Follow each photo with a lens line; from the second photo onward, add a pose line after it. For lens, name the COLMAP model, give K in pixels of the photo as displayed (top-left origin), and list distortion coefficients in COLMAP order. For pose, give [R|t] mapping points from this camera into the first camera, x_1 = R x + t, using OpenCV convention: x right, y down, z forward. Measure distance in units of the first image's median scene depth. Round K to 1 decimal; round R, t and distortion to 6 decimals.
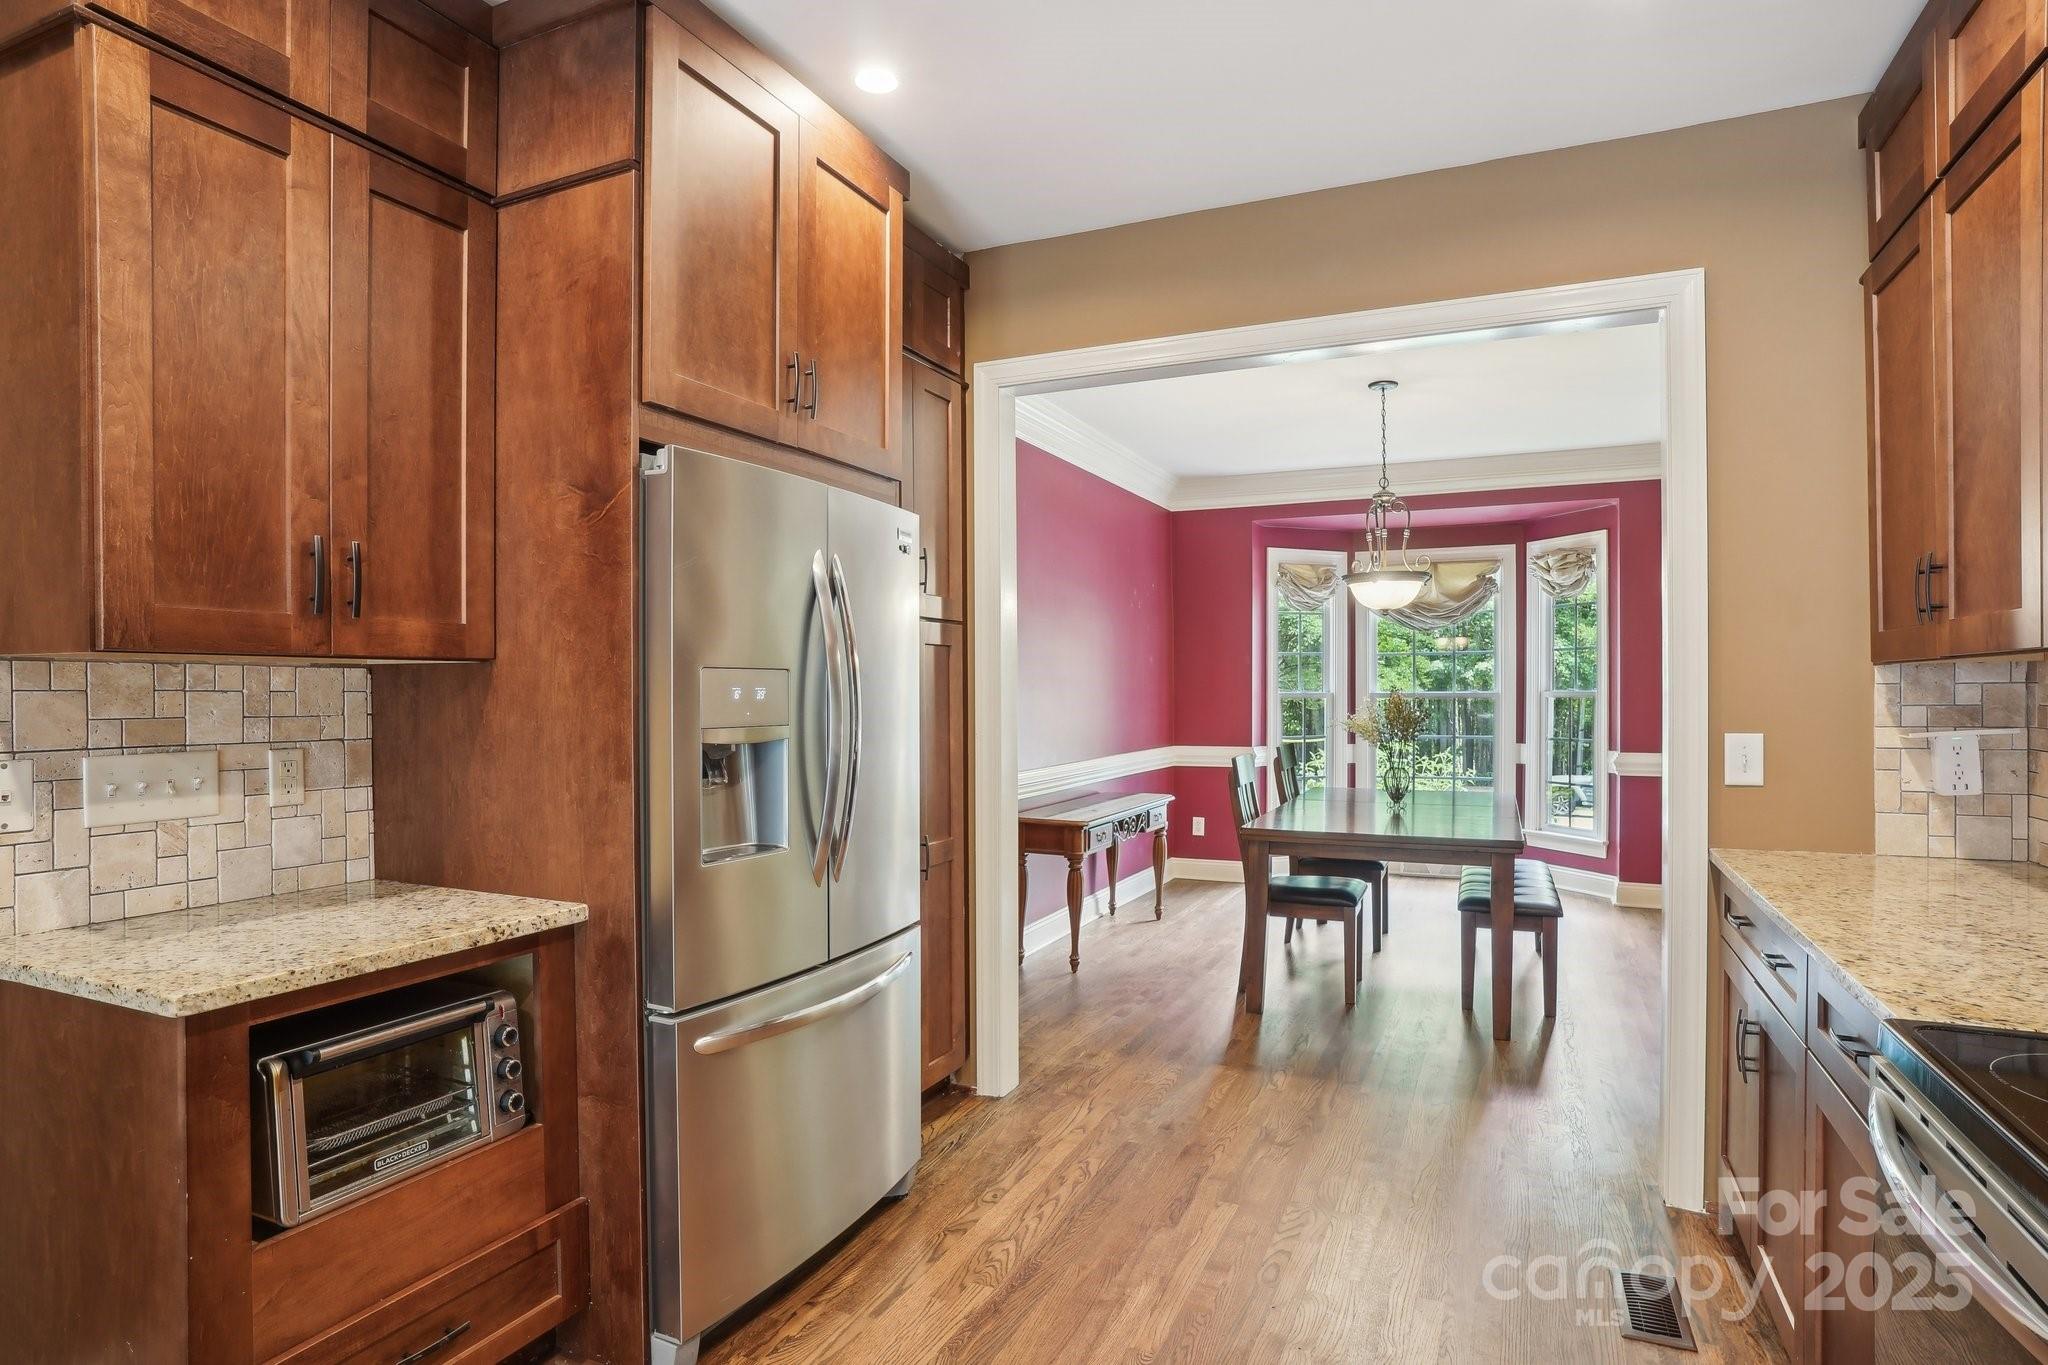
lens RADIAL K [[1060.1, 0, 1024.0], [0, 1060.1, 682.5], [0, 0, 1]] dist [-0.000039, 0.001310]
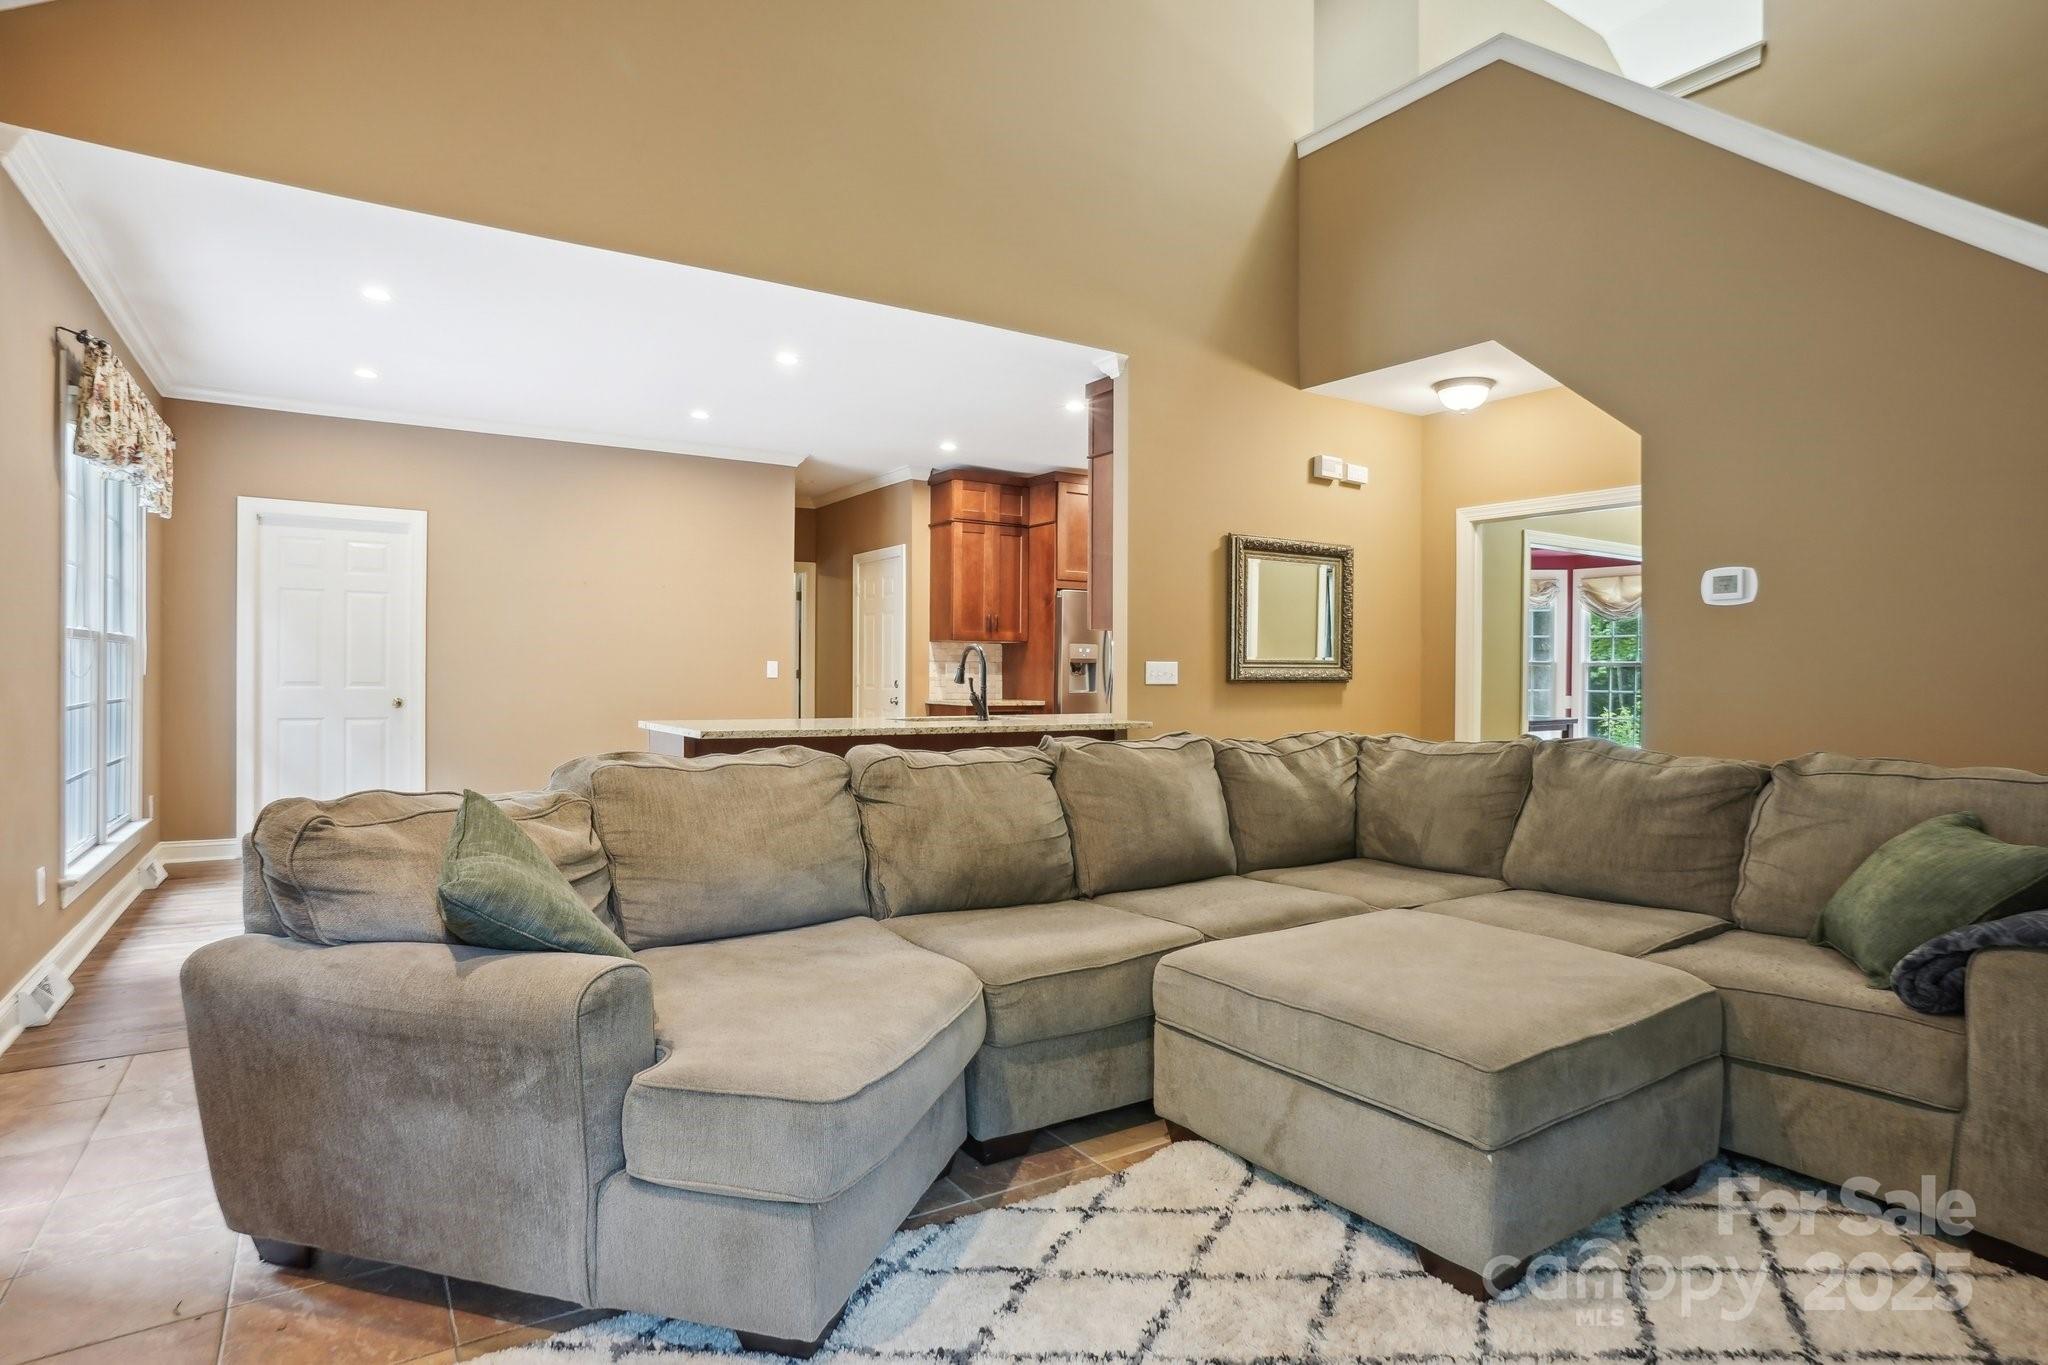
lens RADIAL K [[1060.1, 0, 1024.0], [0, 1060.1, 682.5], [0, 0, 1]] dist [-0.000039, 0.001310]
pose [[0.843538, 0.028129, -0.536332, 0.933840], [-0.013014, 0.999405, 0.031947, 0.000901], [0.536911, -0.019968, 0.843402, -1.353789]]
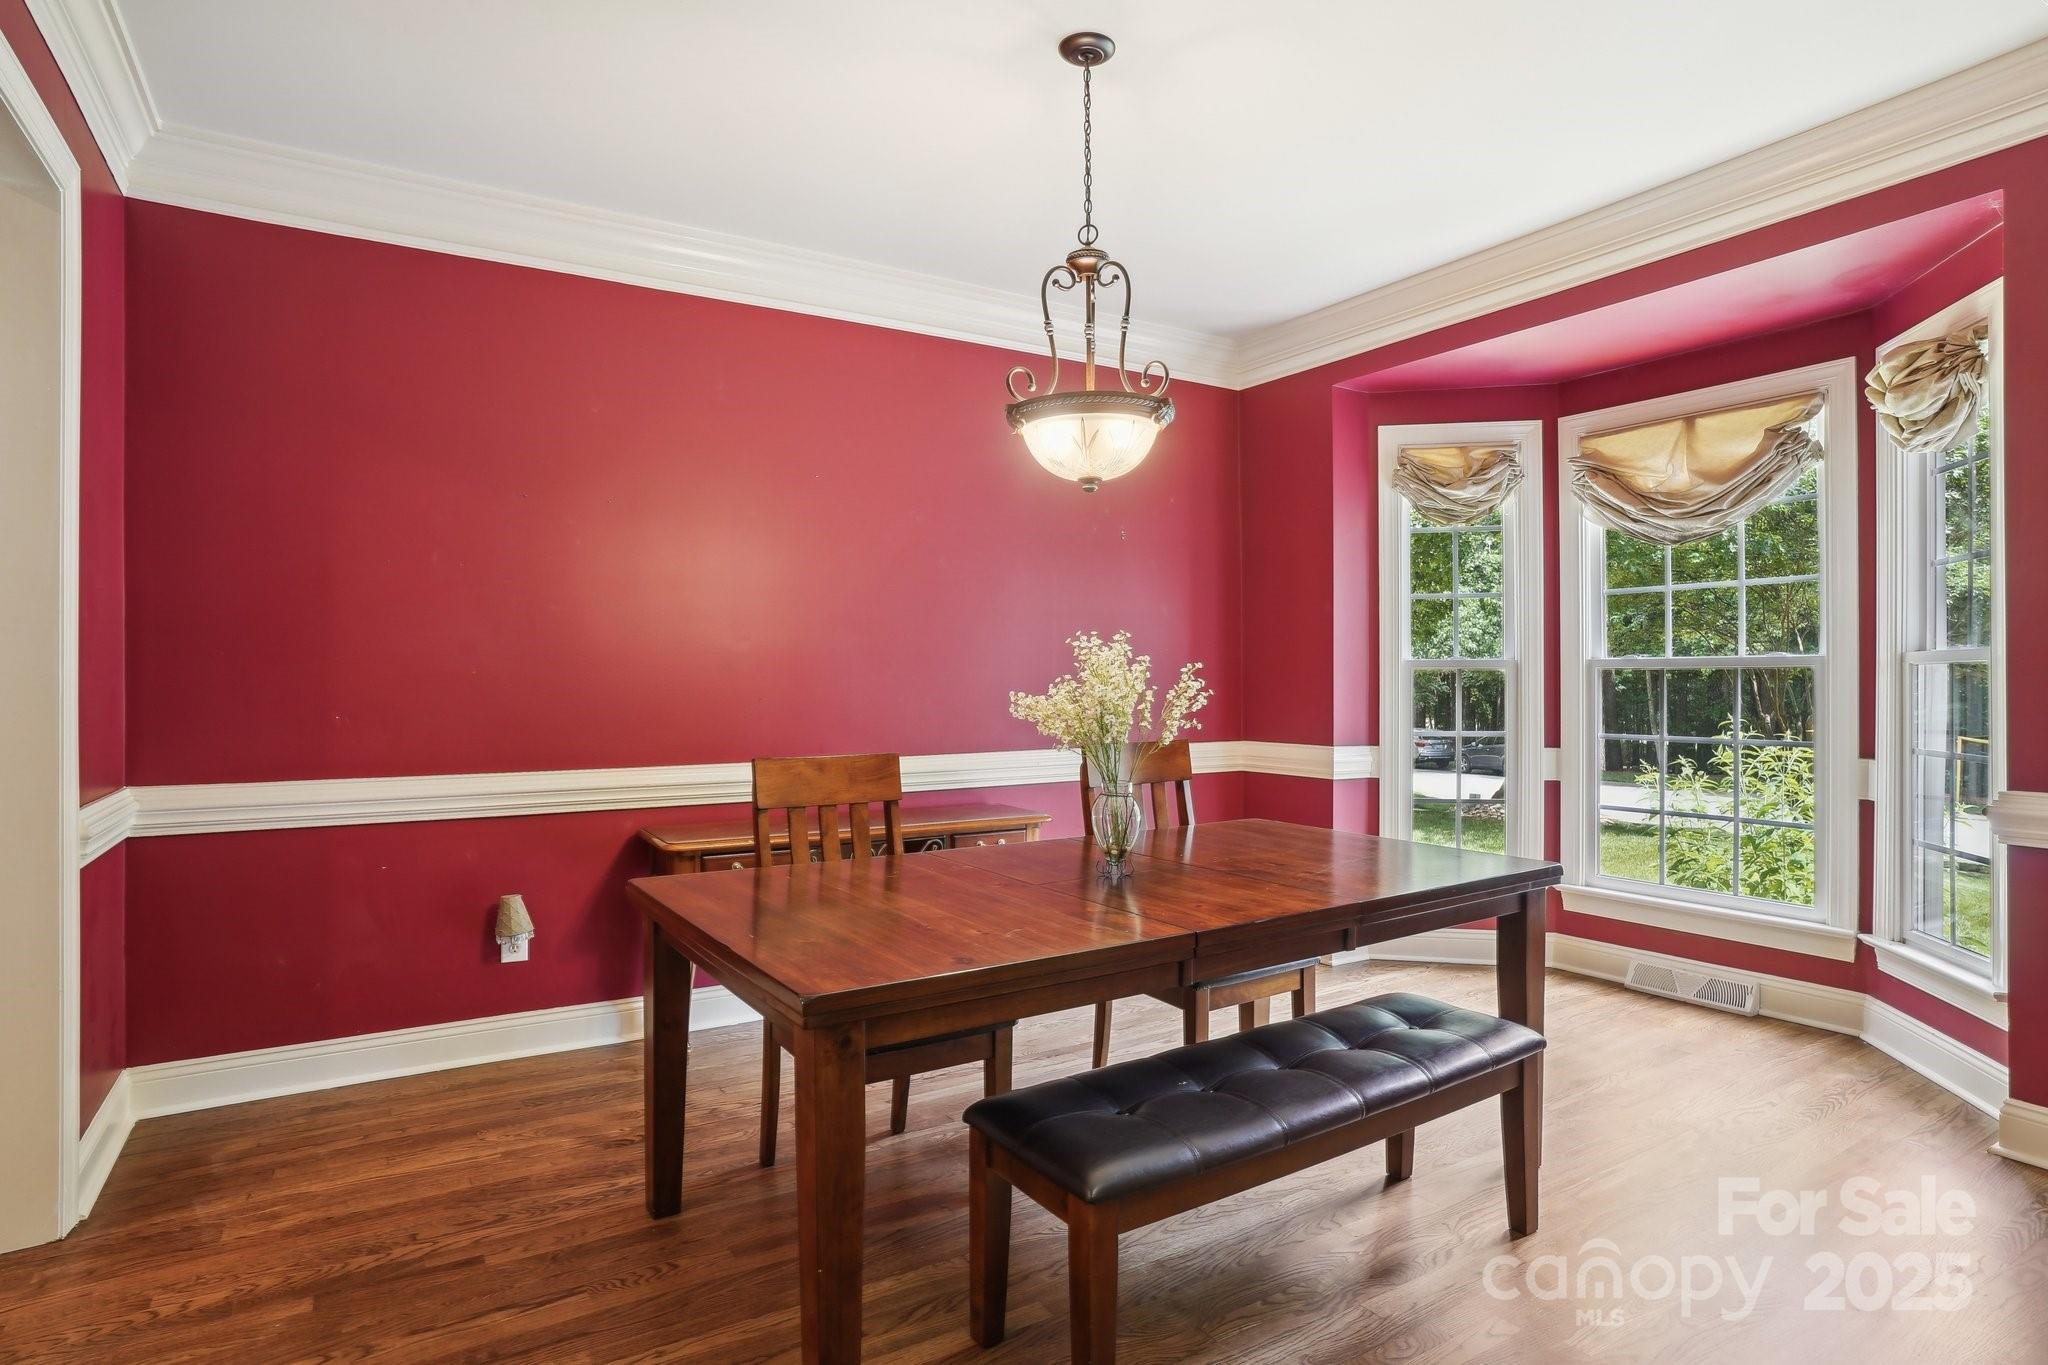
lens RADIAL K [[1060.1, 0, 1024.0], [0, 1060.1, 682.5], [0, 0, 1]] dist [-0.000039, 0.001310]
pose [[0.848599, 0.008135, -0.528973, 0.749593], [-0.003104, 0.999941, 0.010398, 0.033897], [0.529027, -0.007182, 0.848575, 0.703189]]
